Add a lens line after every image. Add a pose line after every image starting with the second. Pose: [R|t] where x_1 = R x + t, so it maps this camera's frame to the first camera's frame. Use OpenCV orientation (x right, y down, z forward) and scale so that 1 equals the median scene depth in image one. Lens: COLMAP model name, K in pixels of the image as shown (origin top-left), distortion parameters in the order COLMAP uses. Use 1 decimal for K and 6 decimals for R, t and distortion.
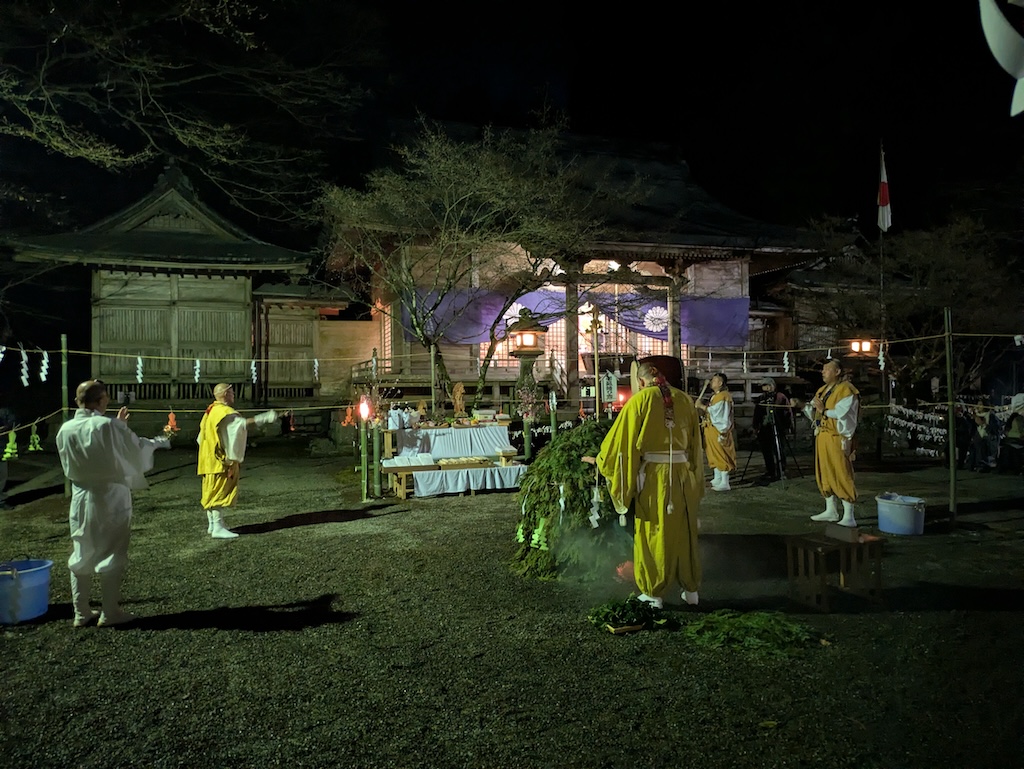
lens RADIAL K [[760.2, 0, 512.0], [0, 760.2, 384.5], [0, 0, 1]] dist [0.062291, -0.073442]
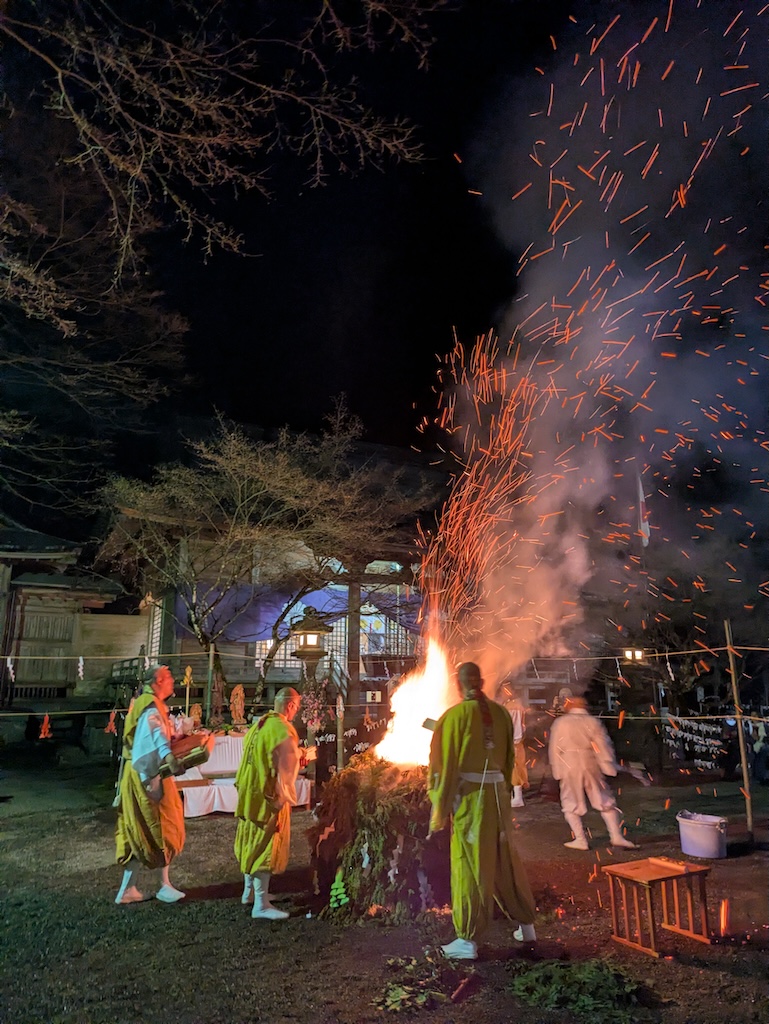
lens RADIAL K [[760.2, 0, 390.8], [0, 760.2, 510.6], [0, 0, 1]] dist [0.062291, -0.073442]
pose [[0.989286, 0.048120, 0.137833, -0.020968], [-0.016183, 0.974443, -0.224050, -0.003568], [-0.145091, 0.219419, 0.964782, 0.016697]]
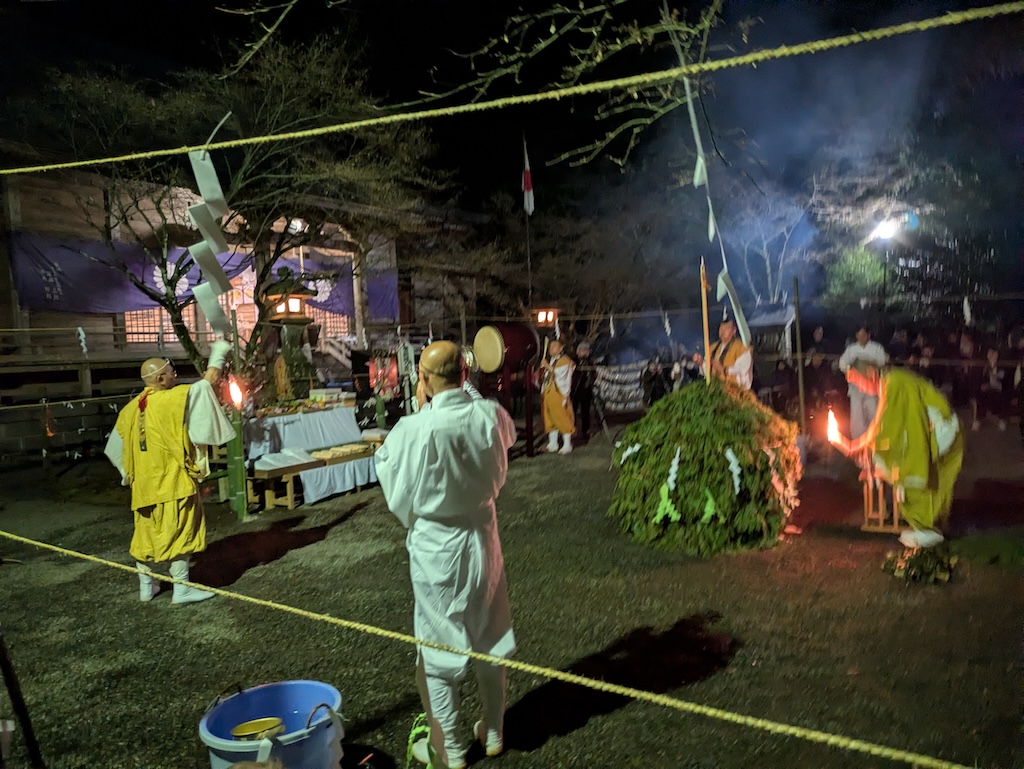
lens RADIAL K [[760.2, 0, 512.0], [0, 760.2, 384.5], [0, 0, 1]] dist [0.062291, -0.073442]
pose [[0.791220, -0.051068, 0.609395, -0.296329], [0.034023, 0.998640, 0.039512, 0.002799], [-0.610584, -0.010529, 0.791881, 0.184563]]
